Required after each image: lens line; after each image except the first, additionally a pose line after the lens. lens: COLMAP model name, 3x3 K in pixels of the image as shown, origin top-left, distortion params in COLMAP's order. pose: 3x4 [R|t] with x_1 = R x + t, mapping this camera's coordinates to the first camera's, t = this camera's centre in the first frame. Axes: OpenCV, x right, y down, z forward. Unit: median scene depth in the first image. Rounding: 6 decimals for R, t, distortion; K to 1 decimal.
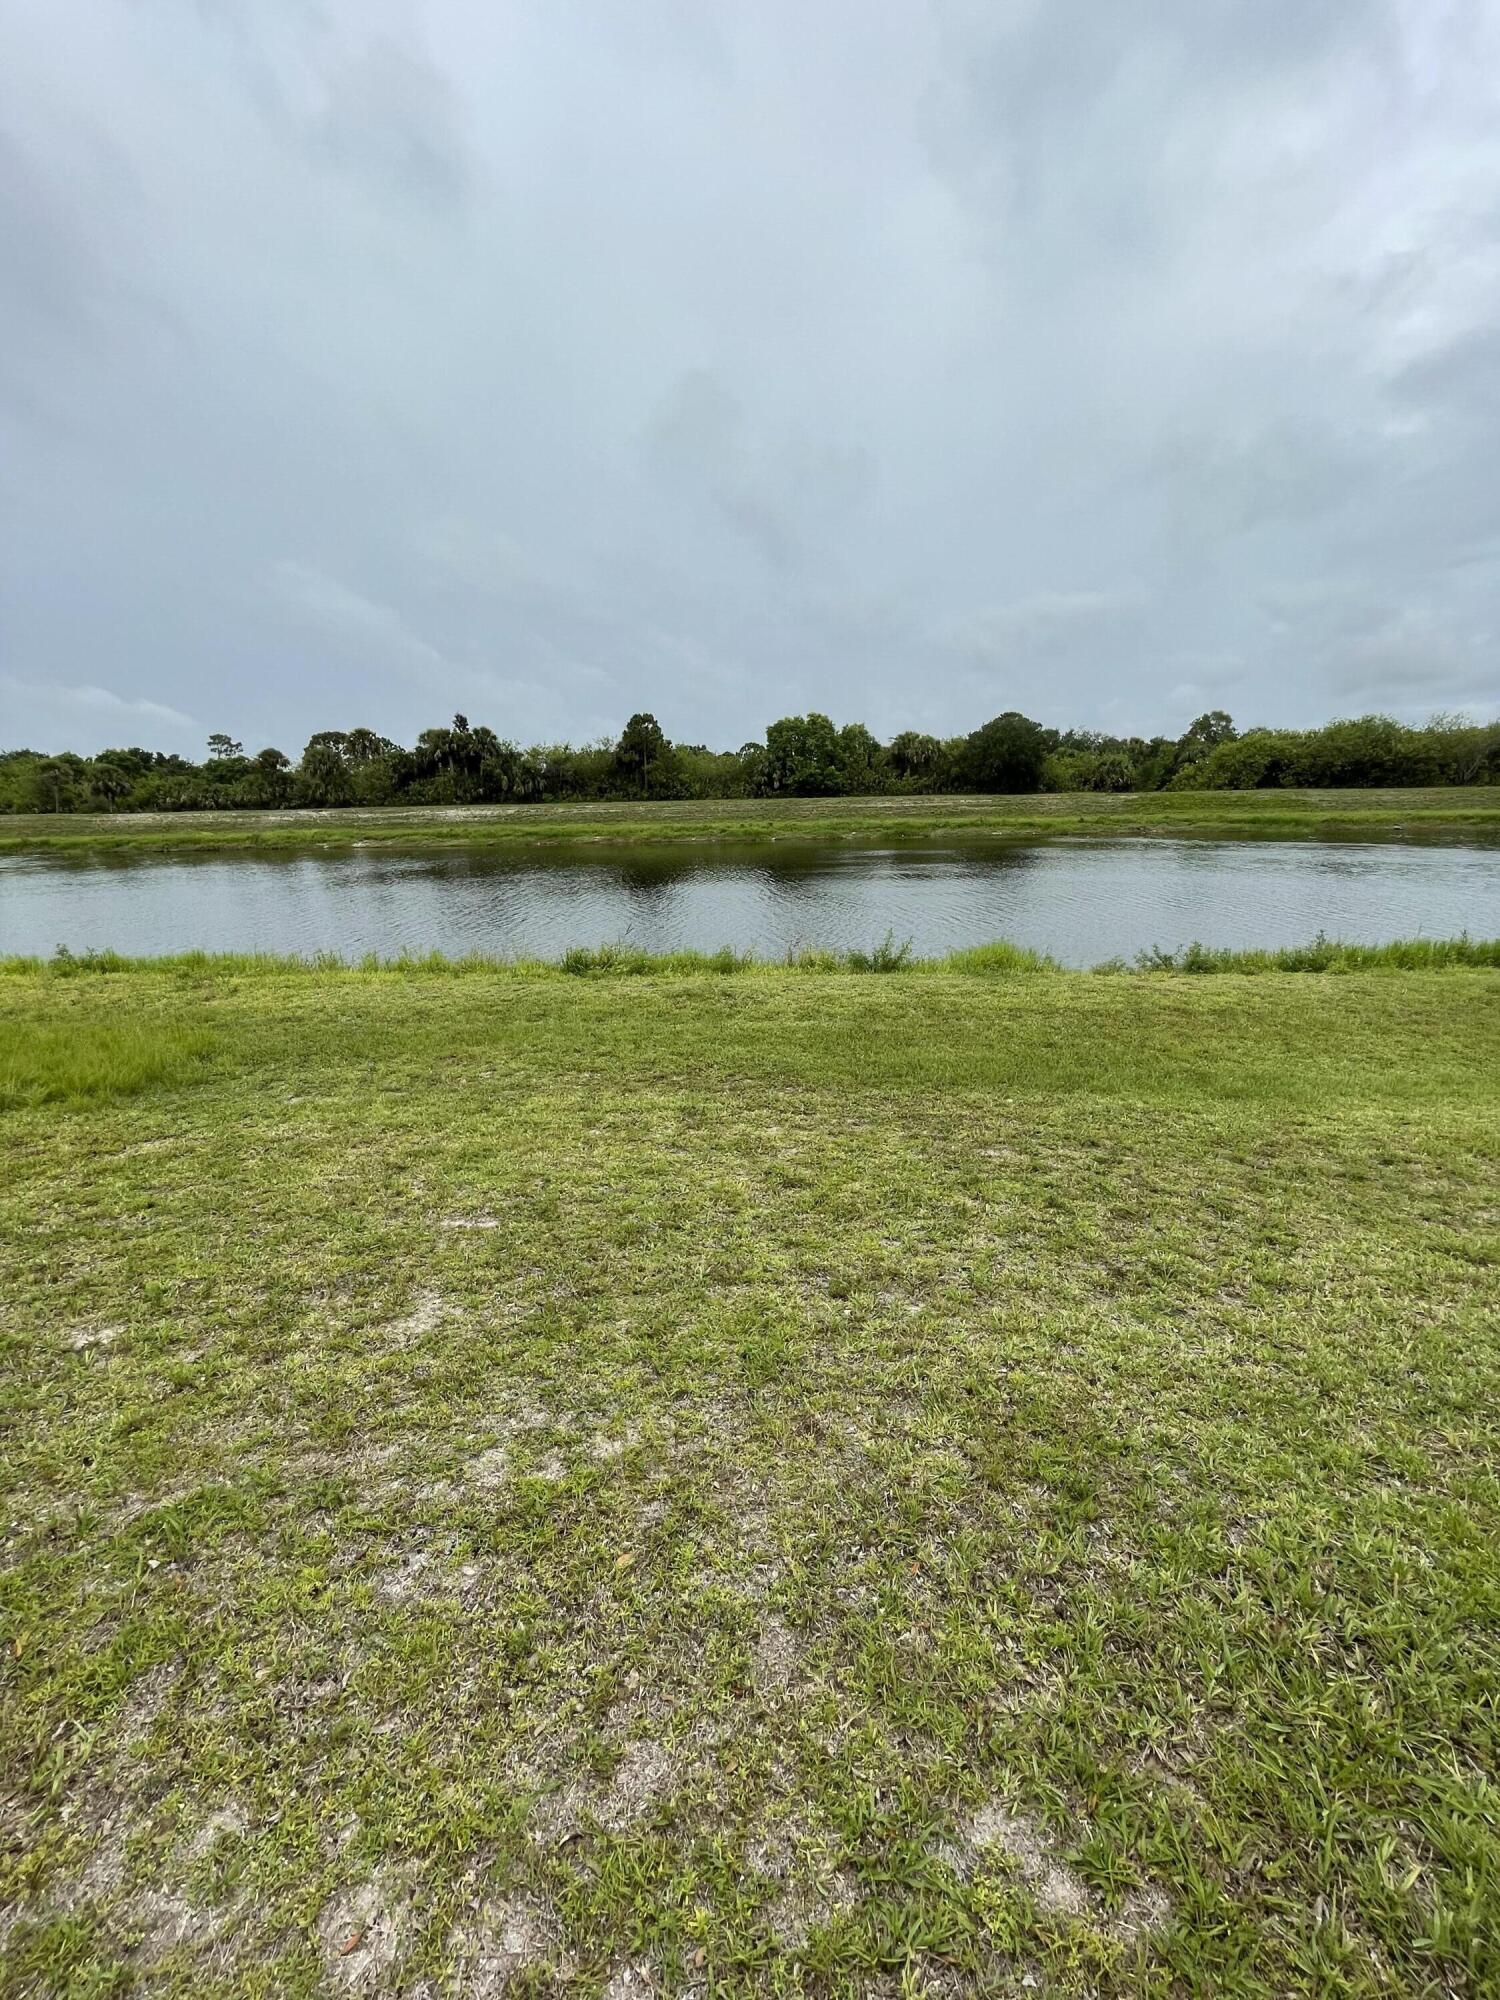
lens RADIAL K [[801.4, 0, 752.5], [0, 801.4, 996.2], [0, 0, 1]] dist [0.000888, 0.000330]
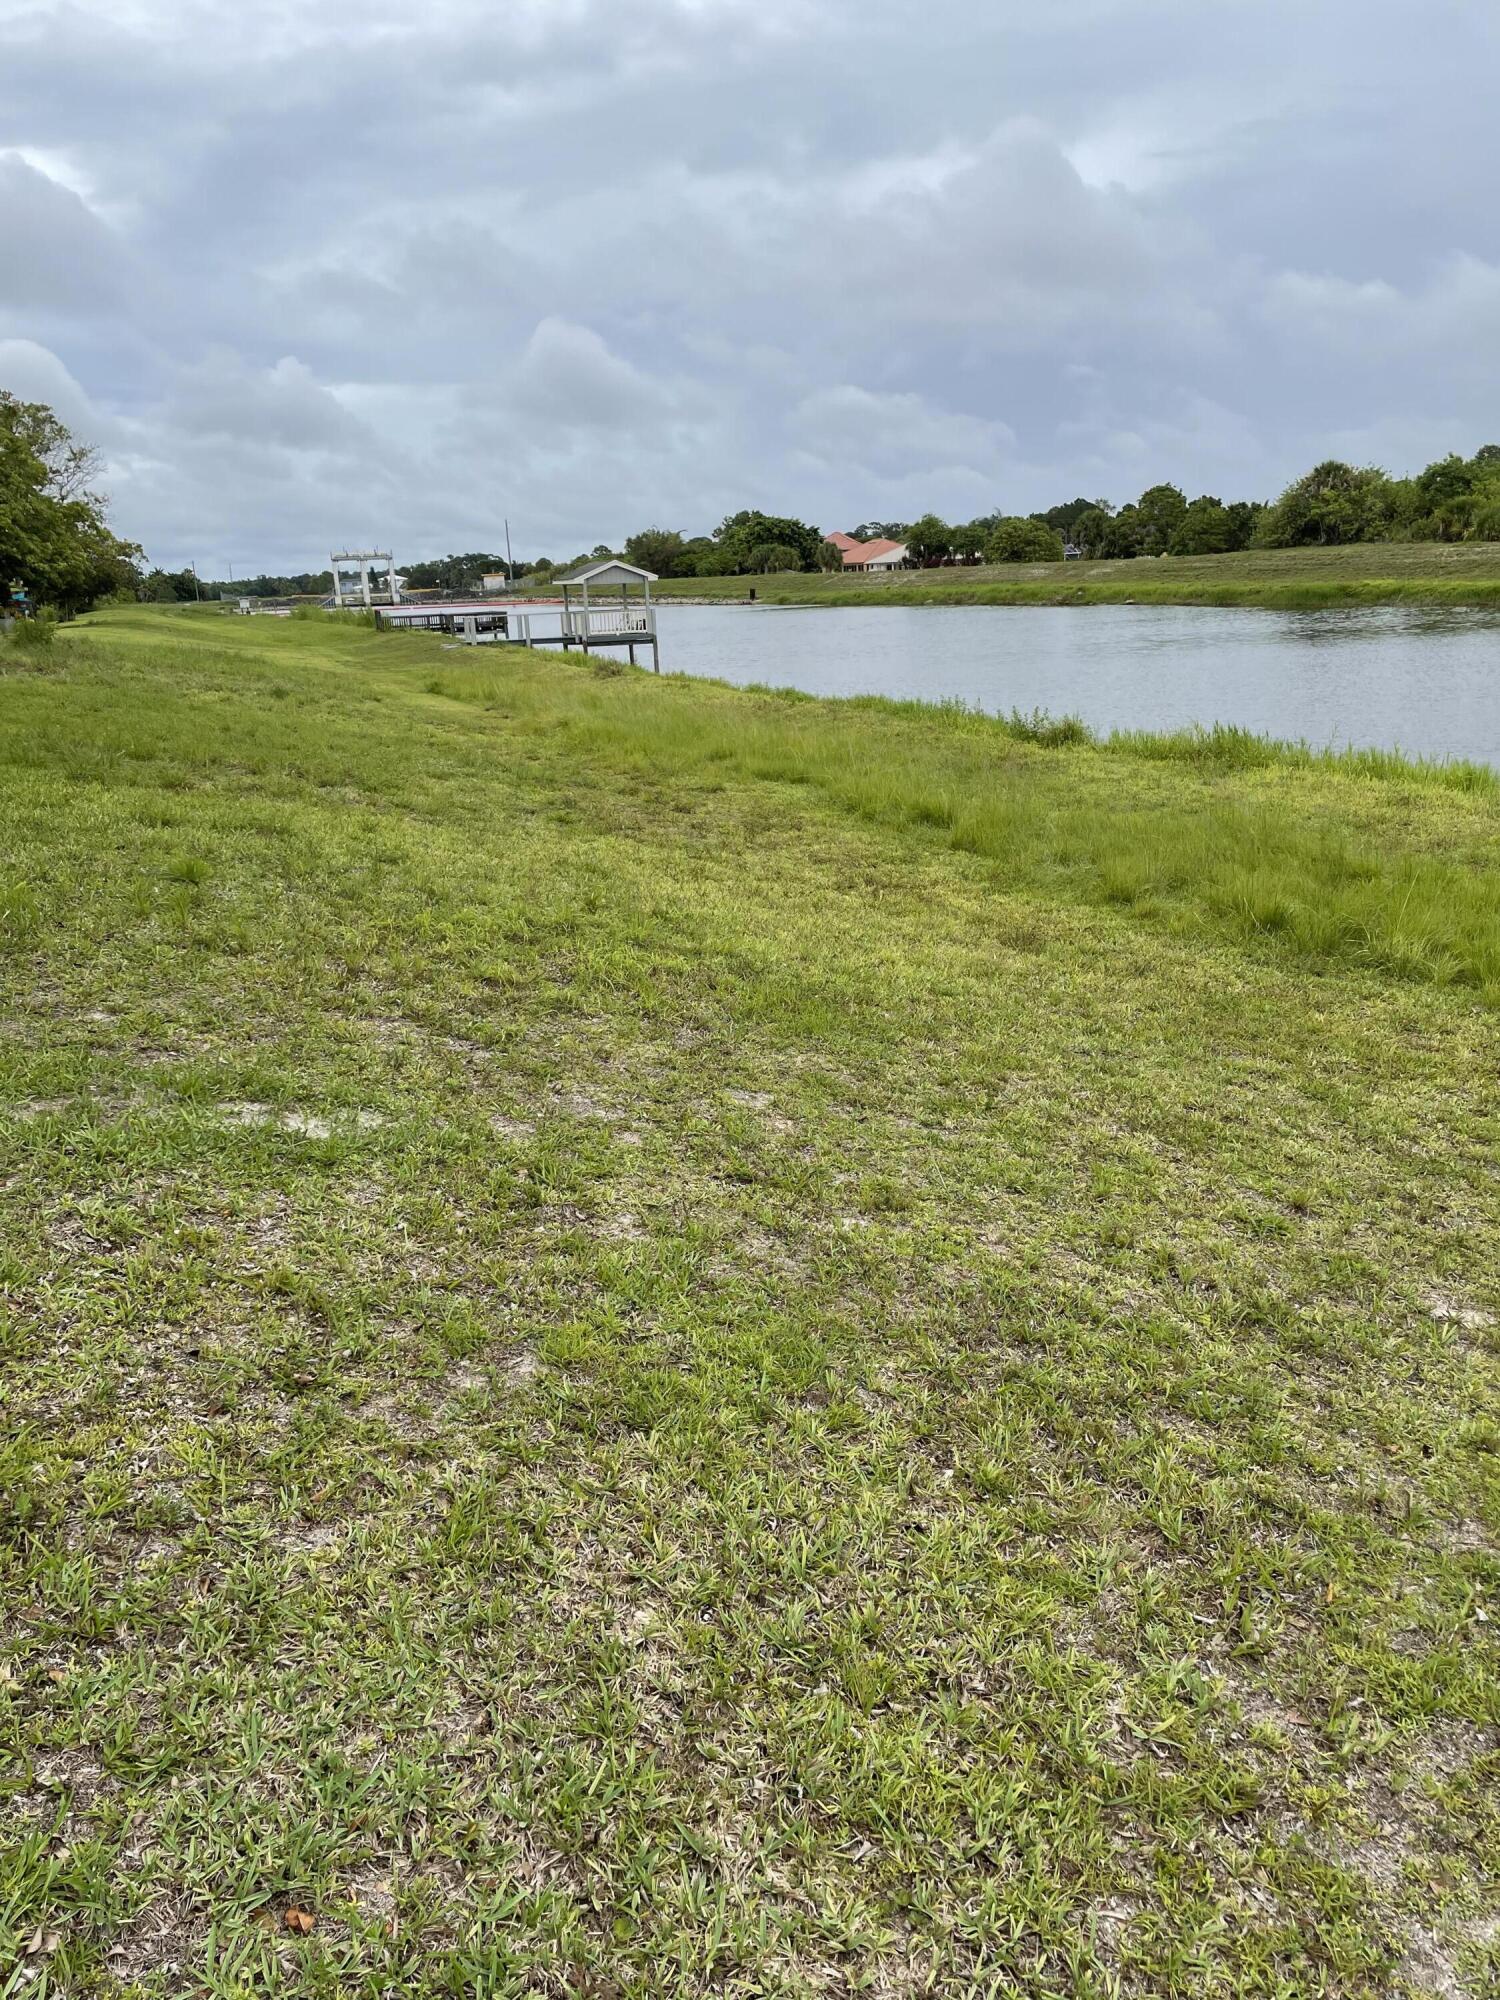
lens RADIAL K [[1517.1, 0, 752.2], [0, 1517.1, 1002.9], [0, 0, 1]] dist [-0.005077, -0.005774]
pose [[0.388099, 0.264952, -0.882712, 0.034439], [-0.200910, 0.959072, 0.199539, 0.030942], [0.899452, 0.099905, 0.425446, -0.151015]]
